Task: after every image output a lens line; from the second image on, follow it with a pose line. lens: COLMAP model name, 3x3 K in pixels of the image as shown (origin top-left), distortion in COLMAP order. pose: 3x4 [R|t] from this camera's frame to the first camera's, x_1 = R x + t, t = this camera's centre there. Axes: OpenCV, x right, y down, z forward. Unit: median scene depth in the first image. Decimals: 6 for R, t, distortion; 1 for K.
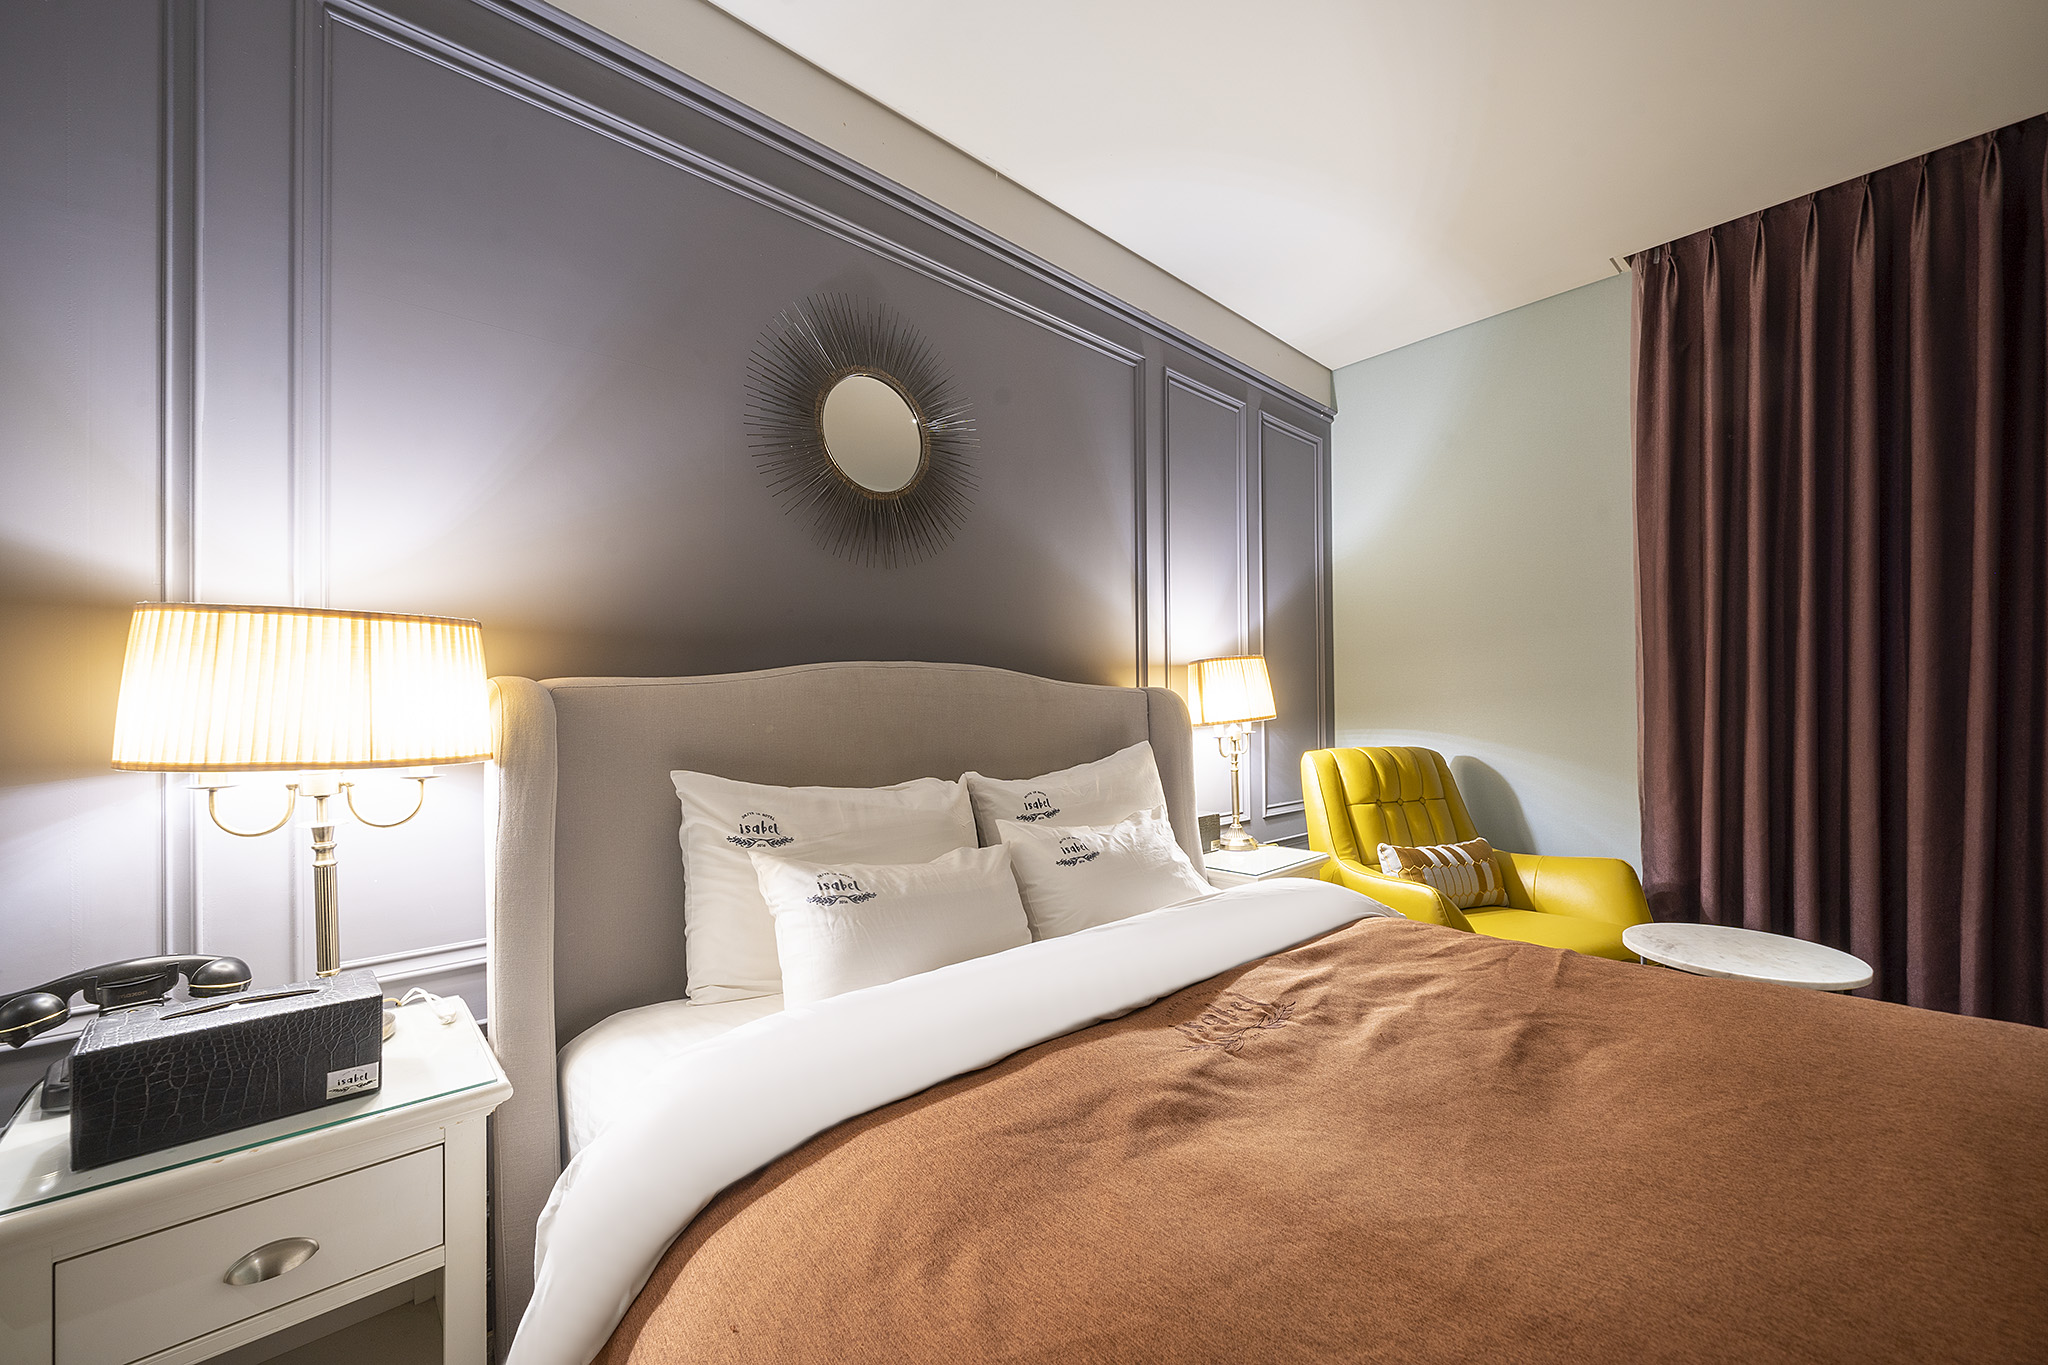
lens RADIAL K [[773.4, 0, 1037.1], [0, 773.4, 694.0], [0, 0, 1]] dist [-0.002783, -0.000155]
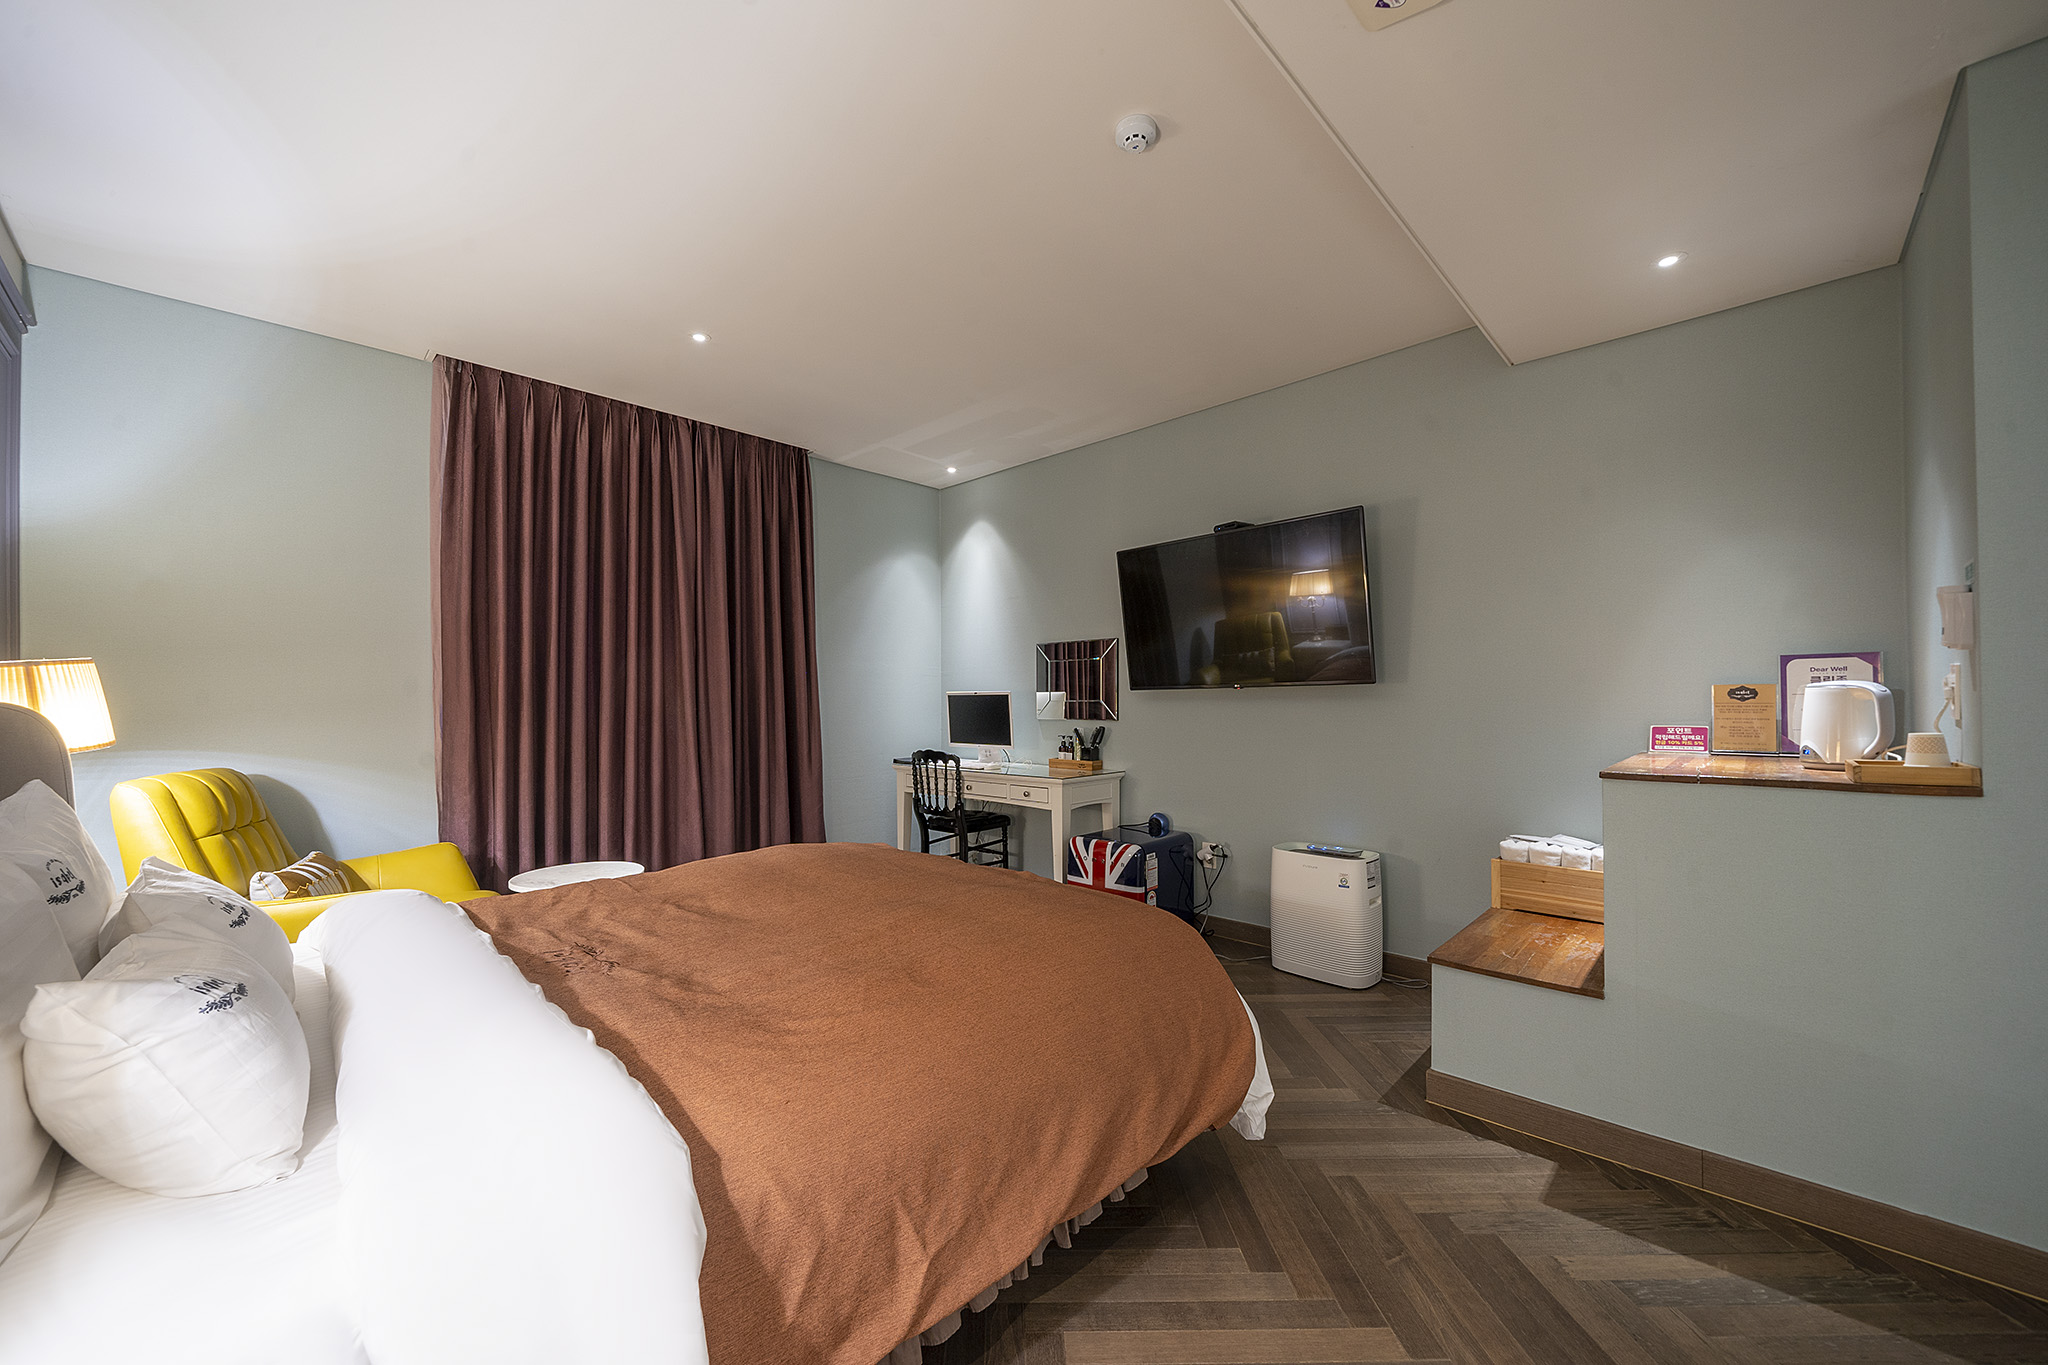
lens RADIAL K [[773.4, 0, 1037.1], [0, 773.4, 694.0], [0, 0, 1]] dist [-0.002783, -0.000155]
pose [[-0.093224, 0.018729, 0.995469, -0.583785], [-0.008060, 0.999776, -0.019565, -0.009158], [-0.995613, -0.009847, -0.093052, 0.171695]]
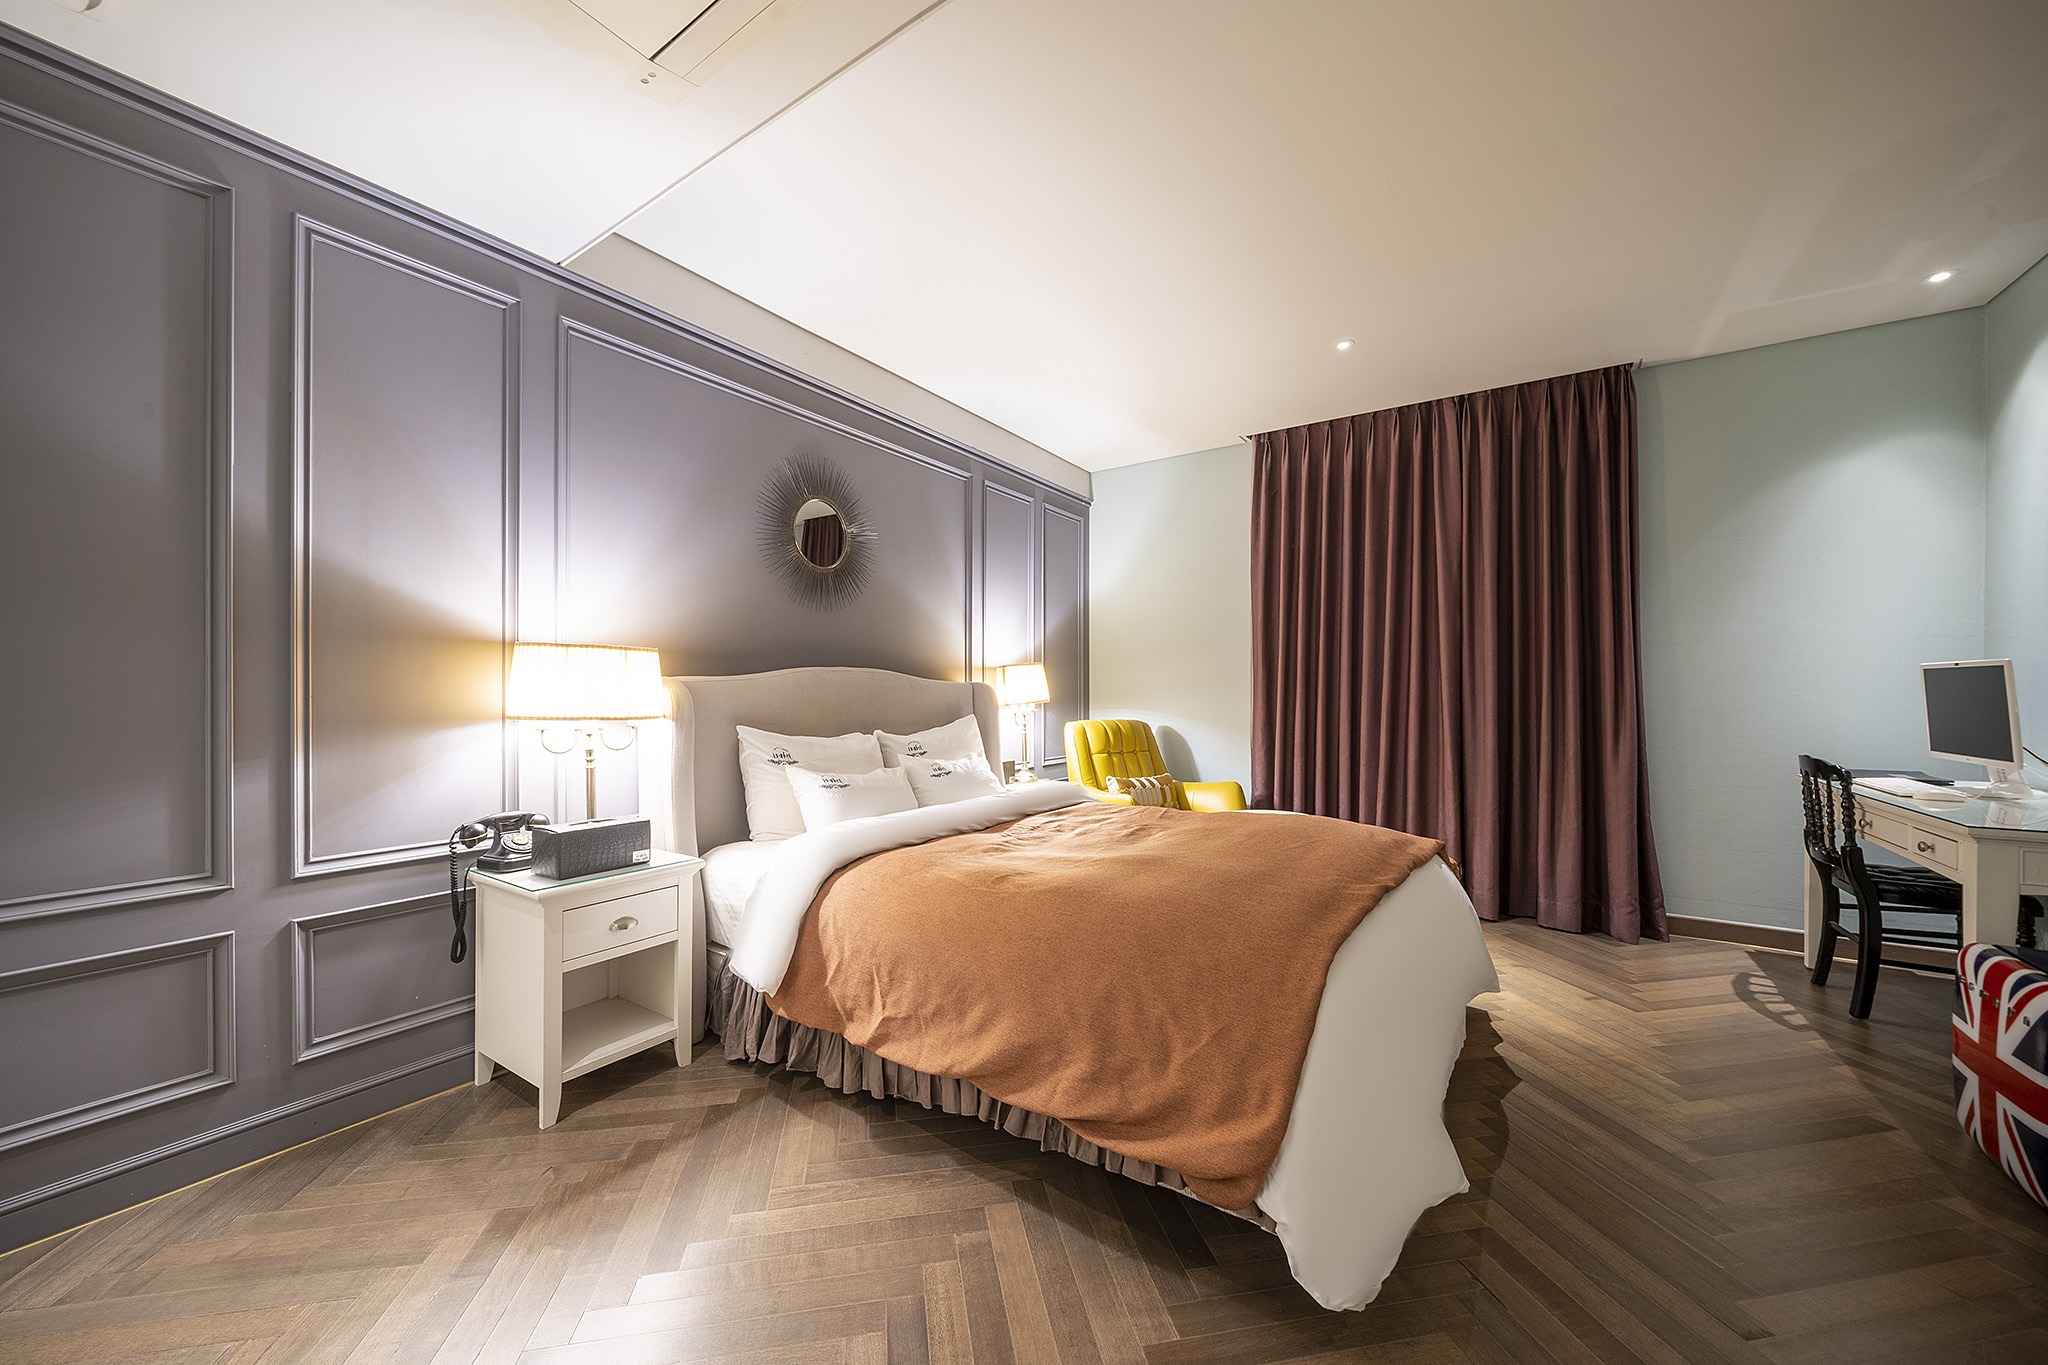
lens RADIAL K [[773.4, 0, 1037.1], [0, 773.4, 694.0], [0, 0, 1]] dist [-0.002783, -0.000155]
pose [[0.967185, 0.006176, 0.253996, -0.139926], [-0.010146, 0.999846, 0.014322, -0.008344], [-0.253869, -0.016429, 0.967099, -0.612578]]
